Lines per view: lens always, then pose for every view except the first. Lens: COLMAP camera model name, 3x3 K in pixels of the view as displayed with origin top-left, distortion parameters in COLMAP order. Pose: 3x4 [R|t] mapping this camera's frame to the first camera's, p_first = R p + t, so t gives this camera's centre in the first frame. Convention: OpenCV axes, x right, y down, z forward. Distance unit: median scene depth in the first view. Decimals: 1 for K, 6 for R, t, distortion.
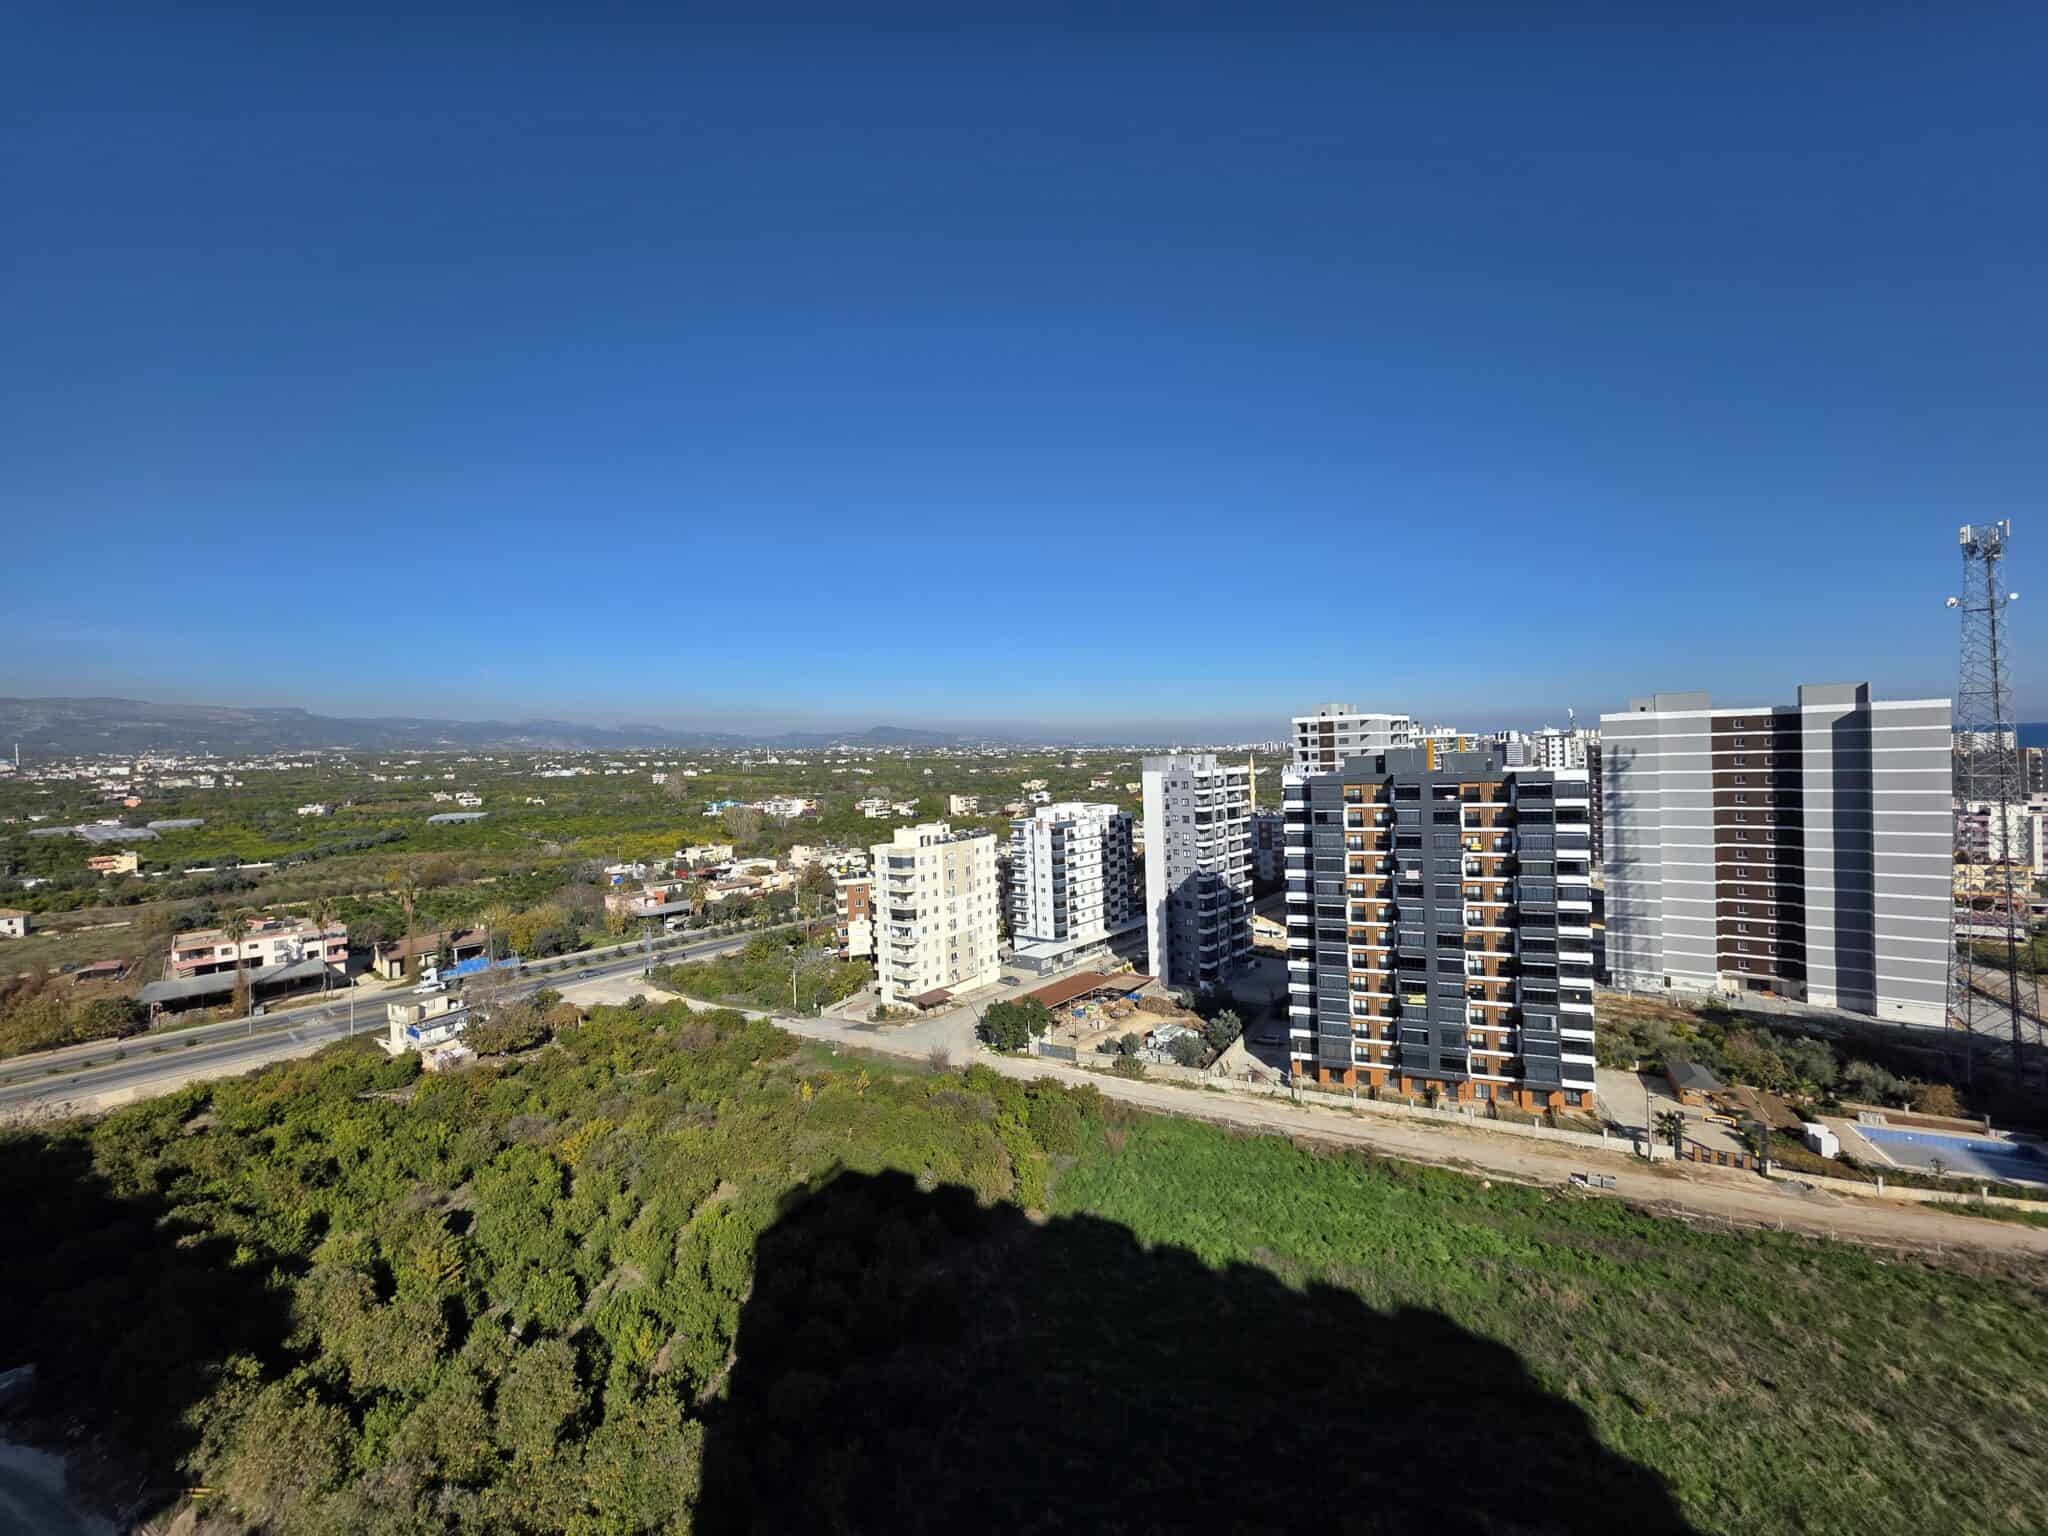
lens RADIAL K [[814.8, 0, 1031.1], [0, 814.8, 763.0], [0, 0, 1]] dist [0.000373, 0.000050]
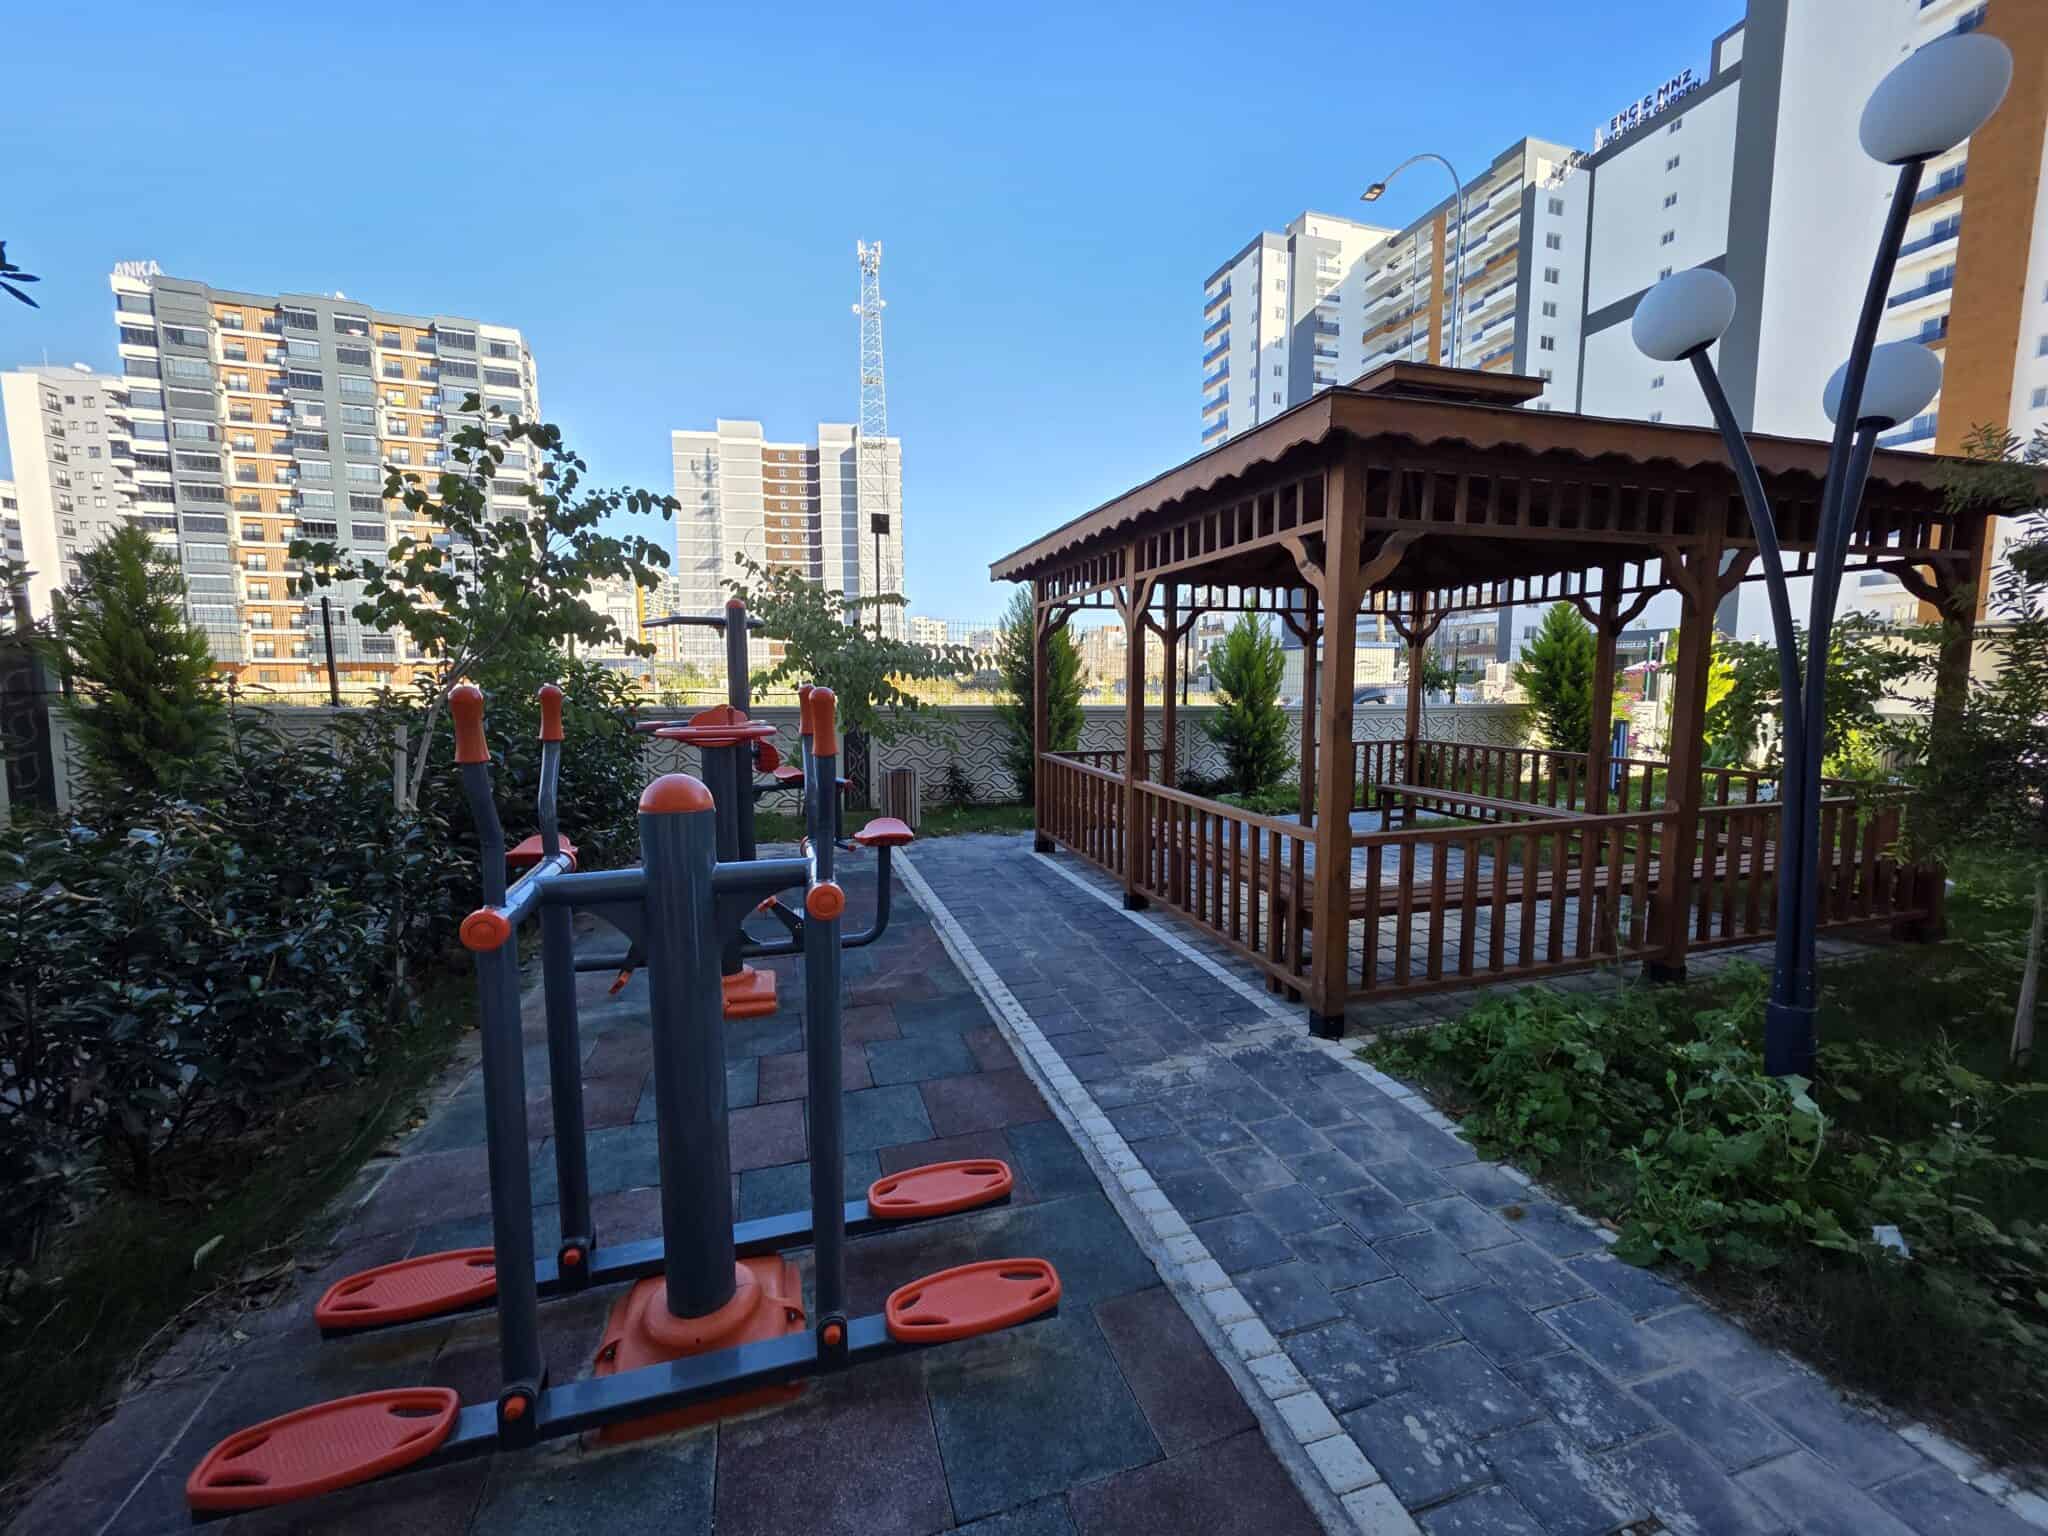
lens RADIAL K [[814.8, 0, 1031.1], [0, 814.8, 763.0], [0, 0, 1]] dist [0.000373, 0.000050]
pose [[0.708829, -0.040193, 0.704234, 0.371839], [-0.011110, 0.997615, 0.068121, 0.409006], [-0.705293, -0.056110, 0.706692, -0.138536]]
